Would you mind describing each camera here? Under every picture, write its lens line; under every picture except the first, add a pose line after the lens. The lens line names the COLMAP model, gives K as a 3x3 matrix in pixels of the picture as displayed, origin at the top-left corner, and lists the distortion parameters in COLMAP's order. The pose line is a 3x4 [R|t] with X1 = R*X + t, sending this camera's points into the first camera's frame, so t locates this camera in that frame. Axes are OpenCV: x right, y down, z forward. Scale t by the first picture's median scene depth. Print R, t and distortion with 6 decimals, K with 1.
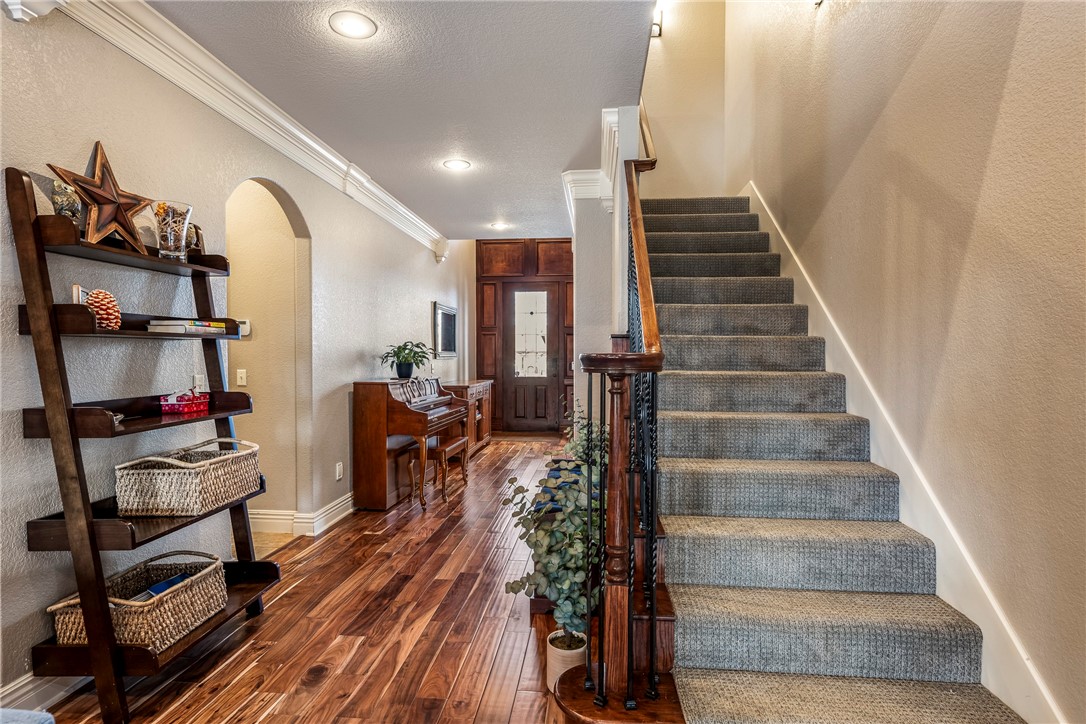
lens RADIAL K [[566.7, 0, 541.4], [0, 566.7, 367.4], [0, 0, 1]] dist [-0.000012, -0.000249]
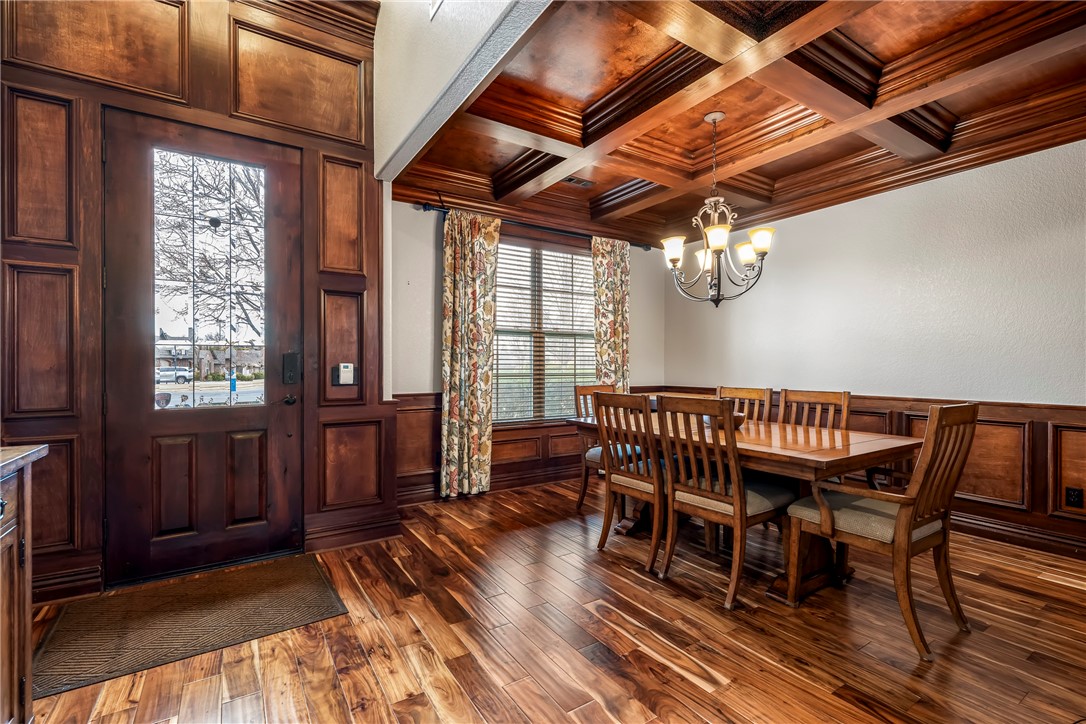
lens RADIAL K [[496.0, 0, 543.3], [0, 496.0, 366.4], [0, 0, 1]] dist [-0.003403, 0.001664]
pose [[0.776987, -0.004306, 0.629502, -0.159246], [0.016145, 0.999784, -0.013089, -0.003568], [-0.629309, 0.020334, 0.776889, 1.952986]]
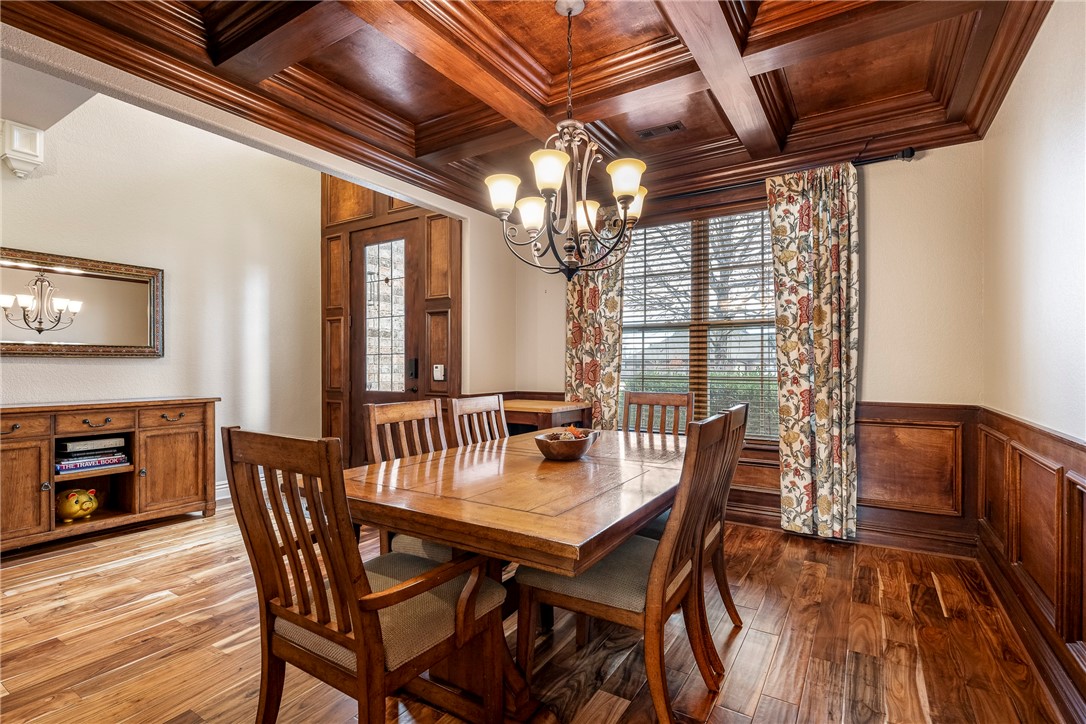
lens RADIAL K [[513.0, 0, 540.6], [0, 513.0, 363.3], [0, 0, 1]] dist [0.001582, -0.000126]
pose [[0.889312, -0.004225, -0.457281, 1.098293], [-0.006953, 0.999717, -0.022759, -0.003002], [0.457248, 0.023419, 0.889031, 1.854010]]
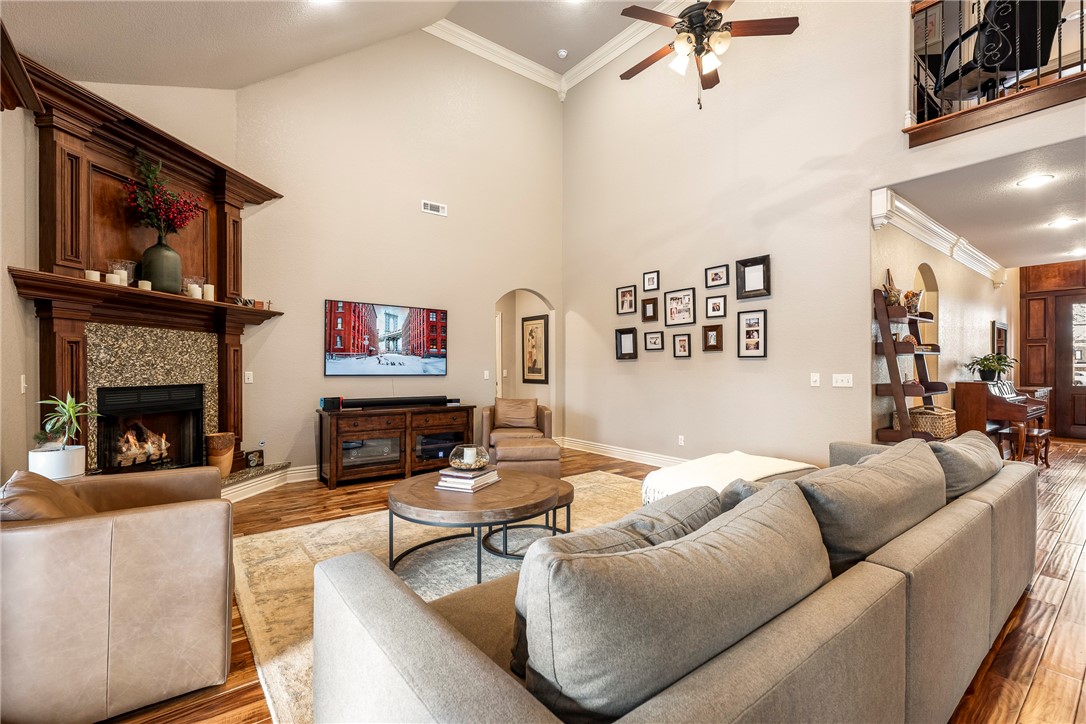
lens RADIAL K [[496.0, 0, 538.5], [0, 496.0, 365.4], [0, 0, 1]] dist [-0.003403, 0.001664]
pose [[0.699856, -0.004254, -0.714271, -0.254257], [-0.014827, 0.999680, -0.020481, 0.038016], [0.714130, 0.024924, 0.699569, -1.017895]]
